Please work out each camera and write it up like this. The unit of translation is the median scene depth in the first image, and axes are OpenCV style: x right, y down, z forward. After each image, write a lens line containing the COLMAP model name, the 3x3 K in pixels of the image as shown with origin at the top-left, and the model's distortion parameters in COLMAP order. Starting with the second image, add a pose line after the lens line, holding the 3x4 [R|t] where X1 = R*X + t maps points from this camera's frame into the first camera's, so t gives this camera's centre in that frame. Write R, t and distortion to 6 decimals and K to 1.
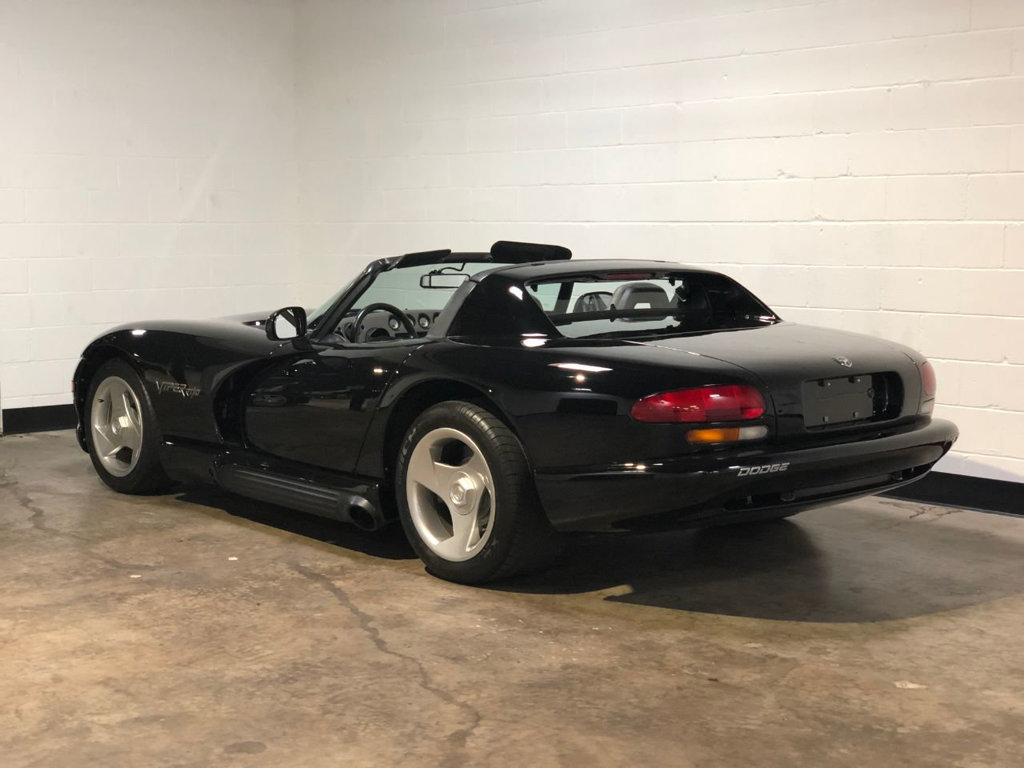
lens RADIAL K [[1543.5, 0, 508.0], [0, 1543.5, 380.4], [0, 0, 1]] dist [0.049832, 0.000000]
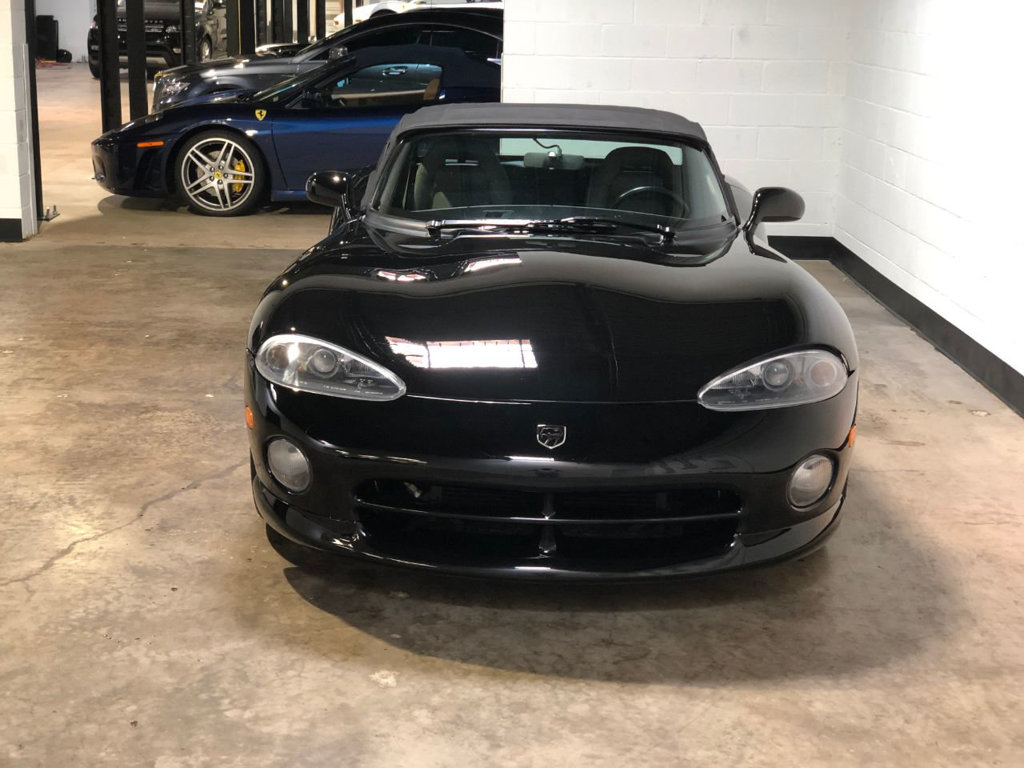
lens RADIAL K [[1543.5, 0, 510.1], [0, 1543.5, 381.0], [0, 0, 1]] dist [0.049832, 0.000000]
pose [[0.731487, 0.186850, -0.655754, 0.849498], [-0.095713, 0.980336, 0.172568, -0.130270], [0.675104, -0.063467, 0.734987, 0.397572]]
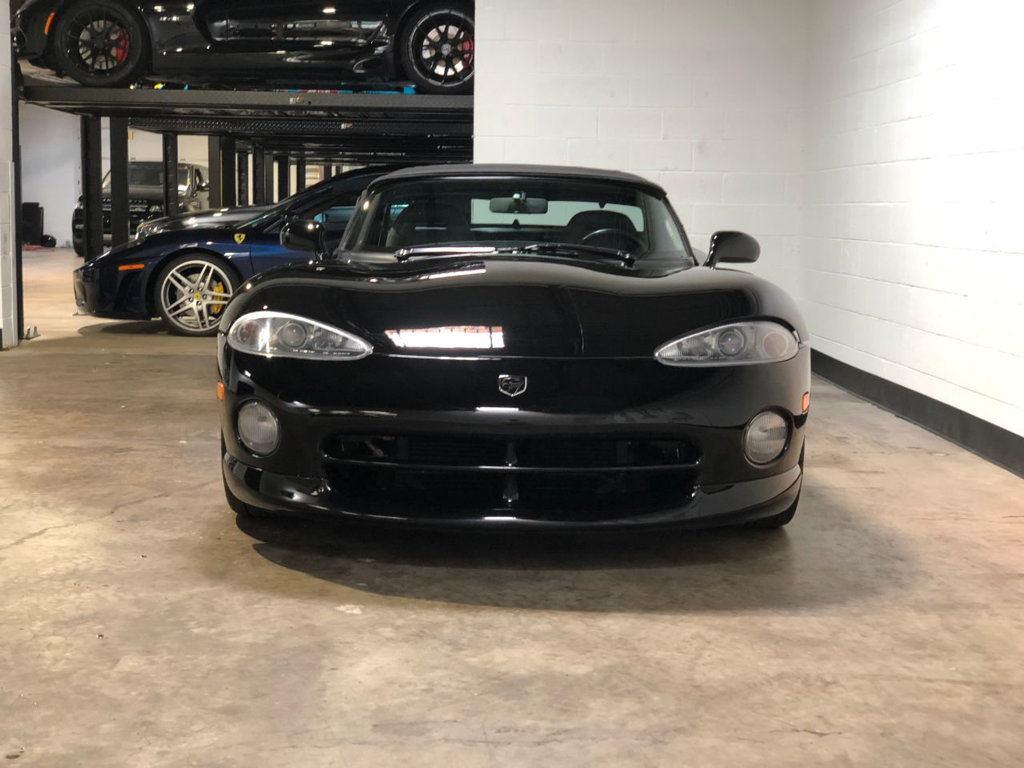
lens RADIAL K [[1543.5, 0, 510.5], [0, 1543.5, 378.6], [0, 0, 1]] dist [0.049832, 0.000000]
pose [[0.741746, 0.087993, -0.664884, 0.901165], [-0.088528, 0.995527, 0.032989, 0.023663], [0.664813, 0.034391, 0.746218, 0.377339]]
